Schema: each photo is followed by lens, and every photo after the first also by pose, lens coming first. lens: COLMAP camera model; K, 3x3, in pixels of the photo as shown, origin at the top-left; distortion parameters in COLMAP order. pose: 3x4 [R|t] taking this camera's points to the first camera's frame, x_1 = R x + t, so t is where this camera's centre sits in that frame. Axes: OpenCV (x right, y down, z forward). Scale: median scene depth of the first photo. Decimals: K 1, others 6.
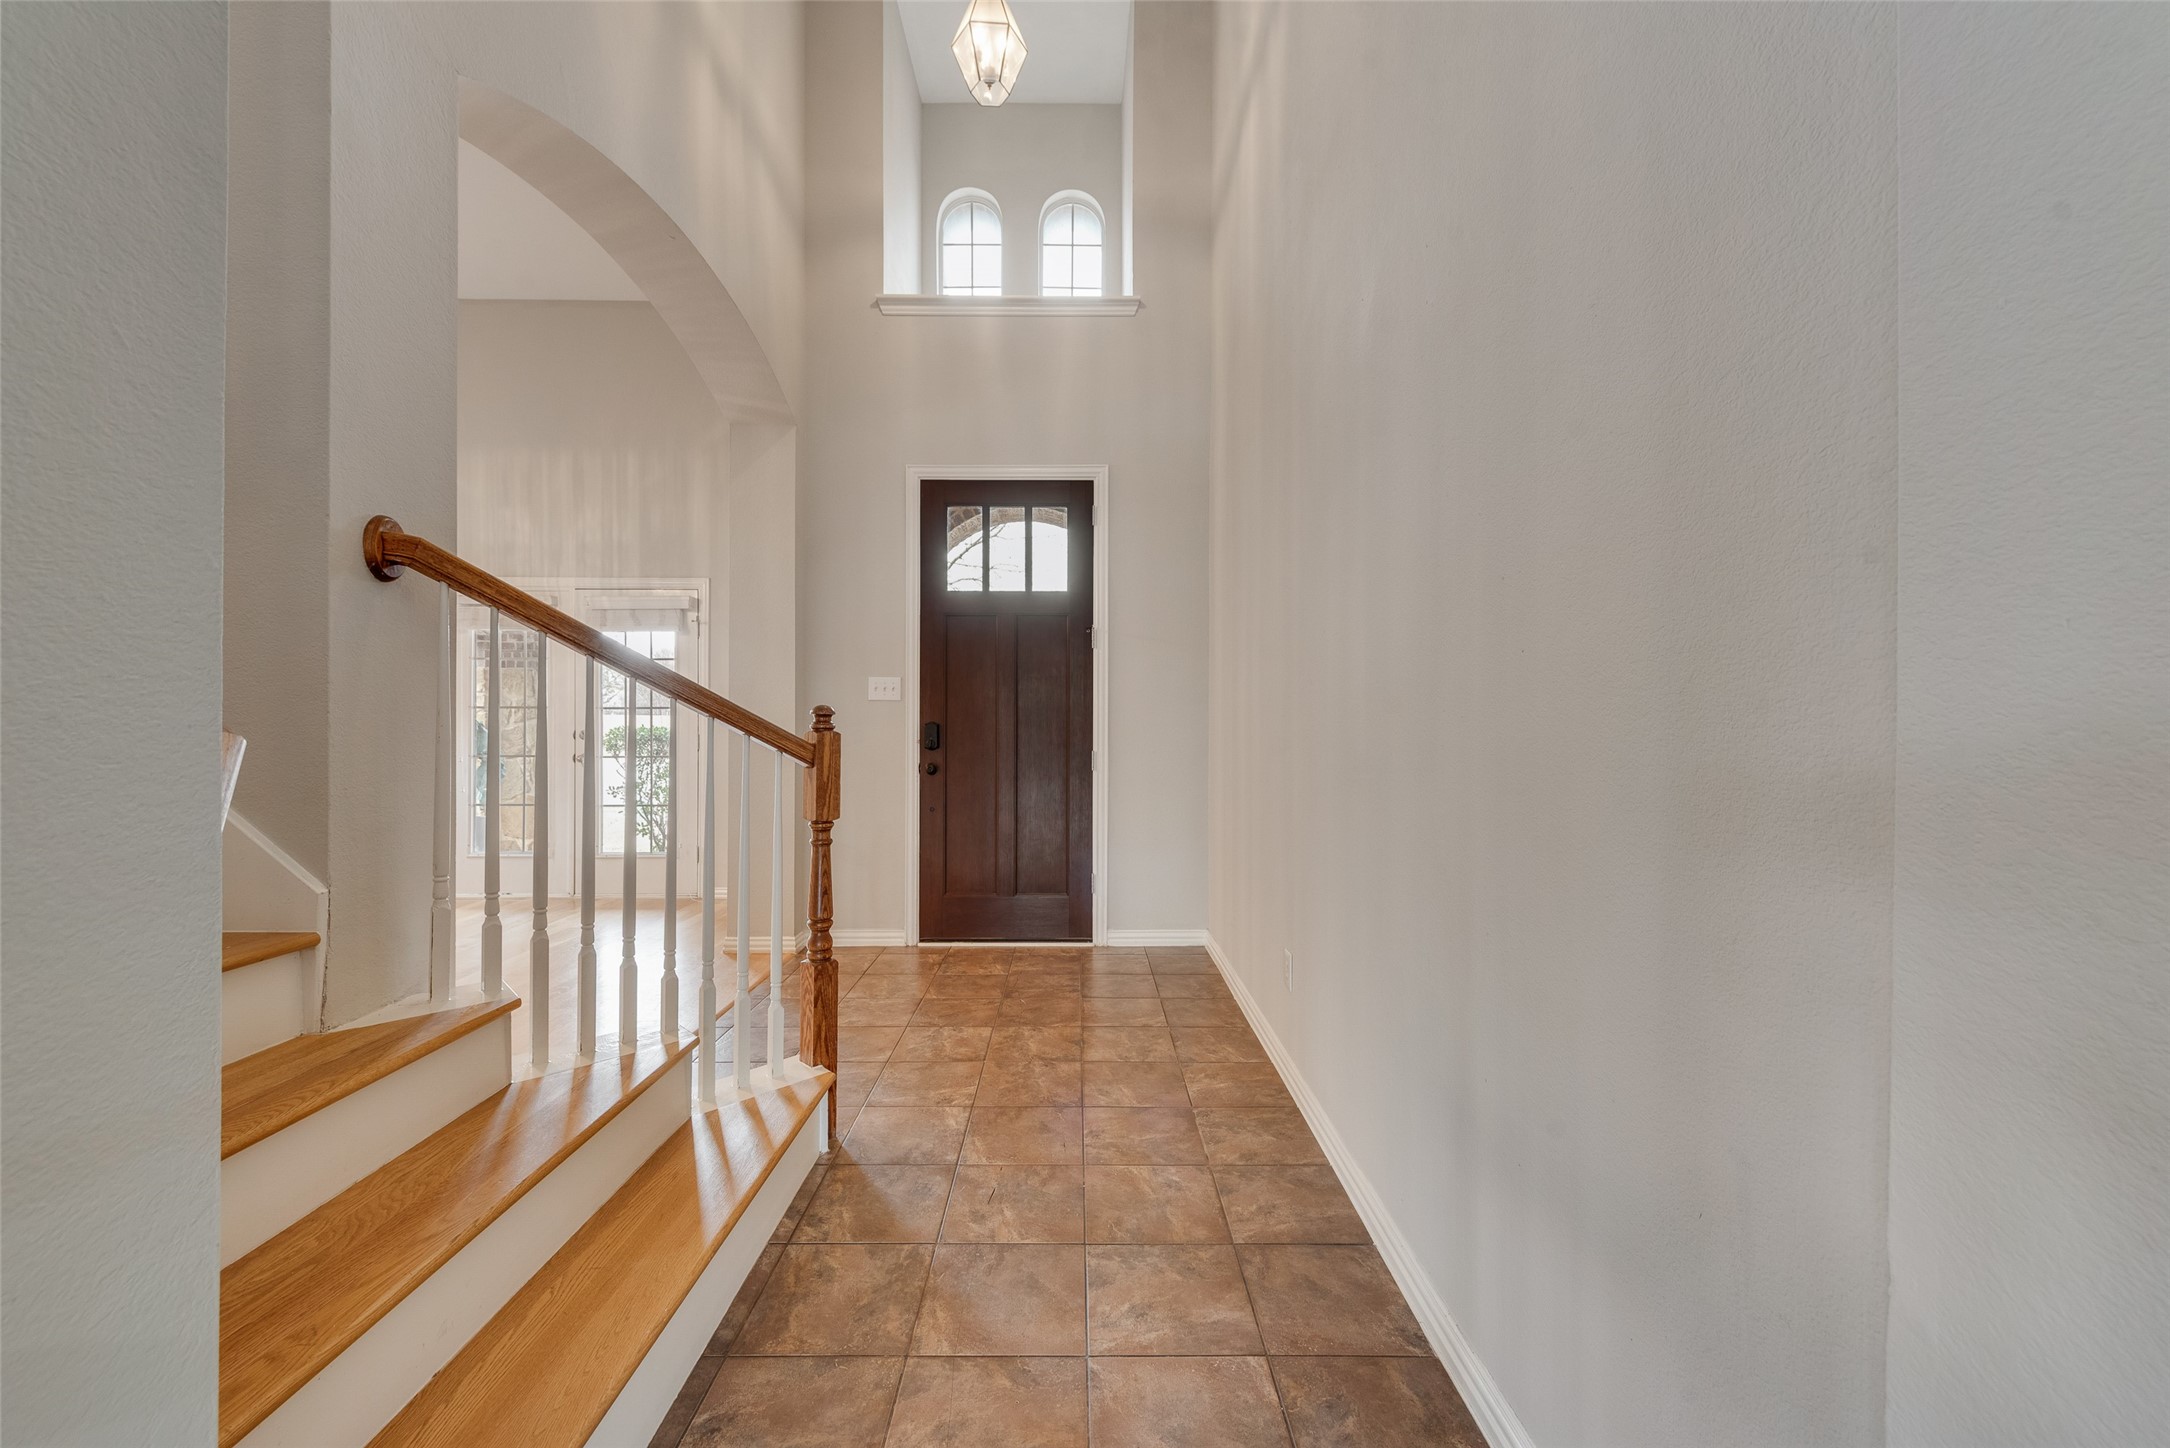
lens RADIAL K [[847.1, 0, 1090.2], [0, 847.1, 722.0], [0, 0, 1]] dist [0.008320, -0.000348]
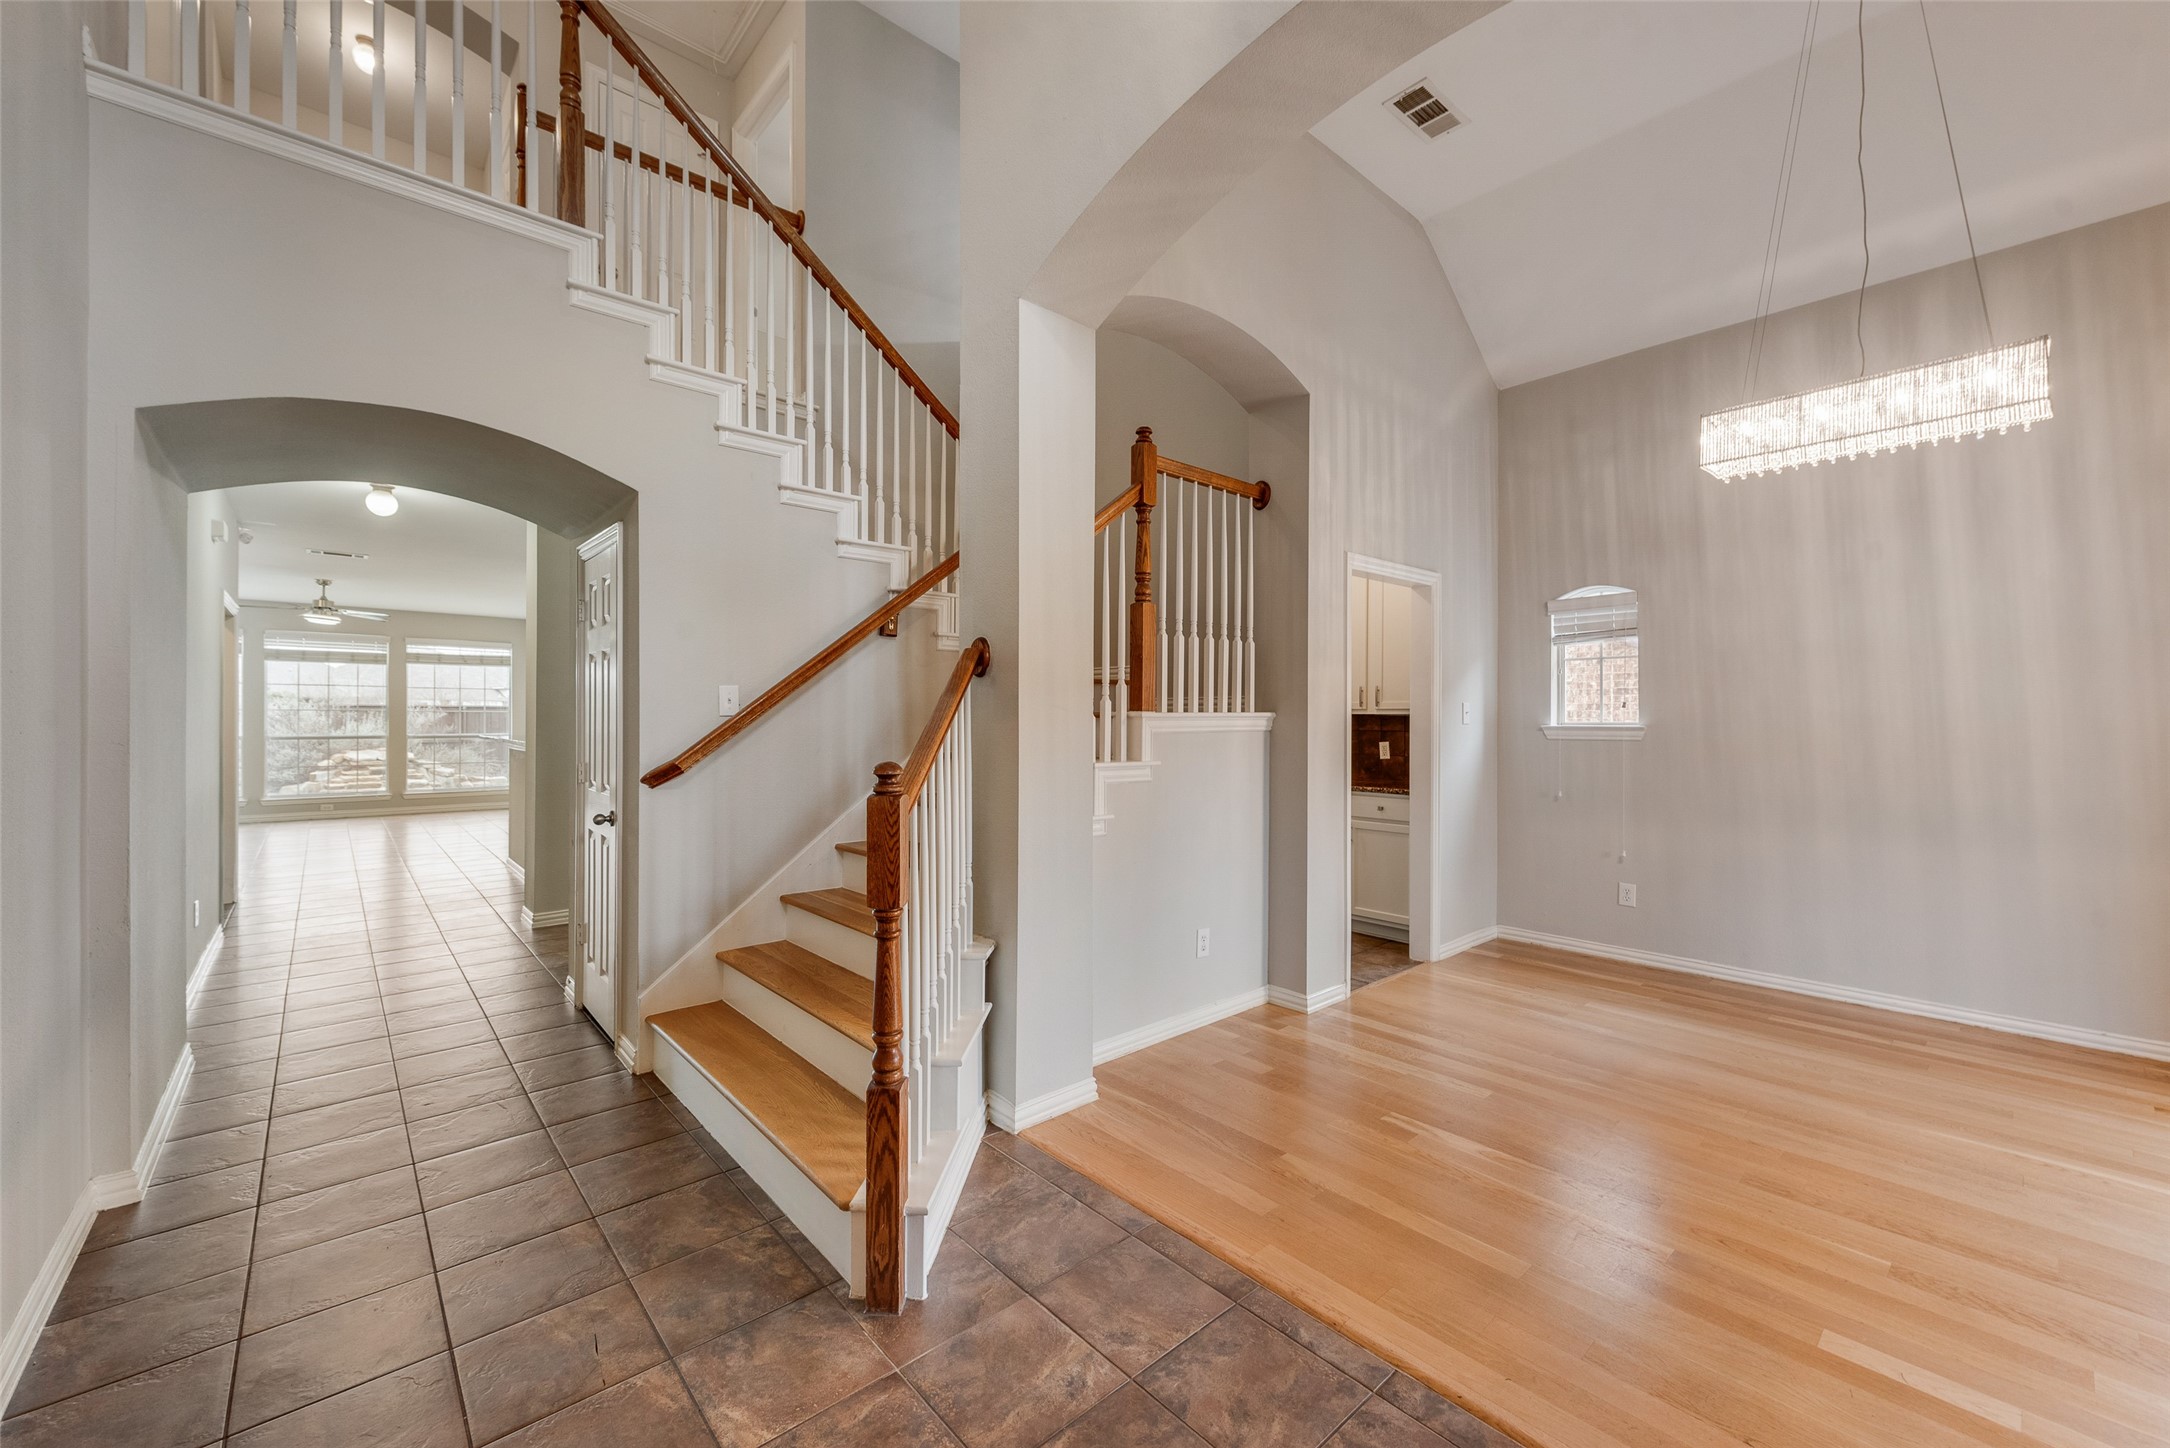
lens RADIAL K [[847.1, 0, 1073.2], [0, 847.1, 717.8], [0, 0, 1]] dist [0.008320, -0.000348]
pose [[-0.760957, 0.002245, -0.648798, 0.029039], [-0.004604, 0.999950, 0.008860, -0.032470], [0.648786, 0.009730, -0.760909, 0.761974]]
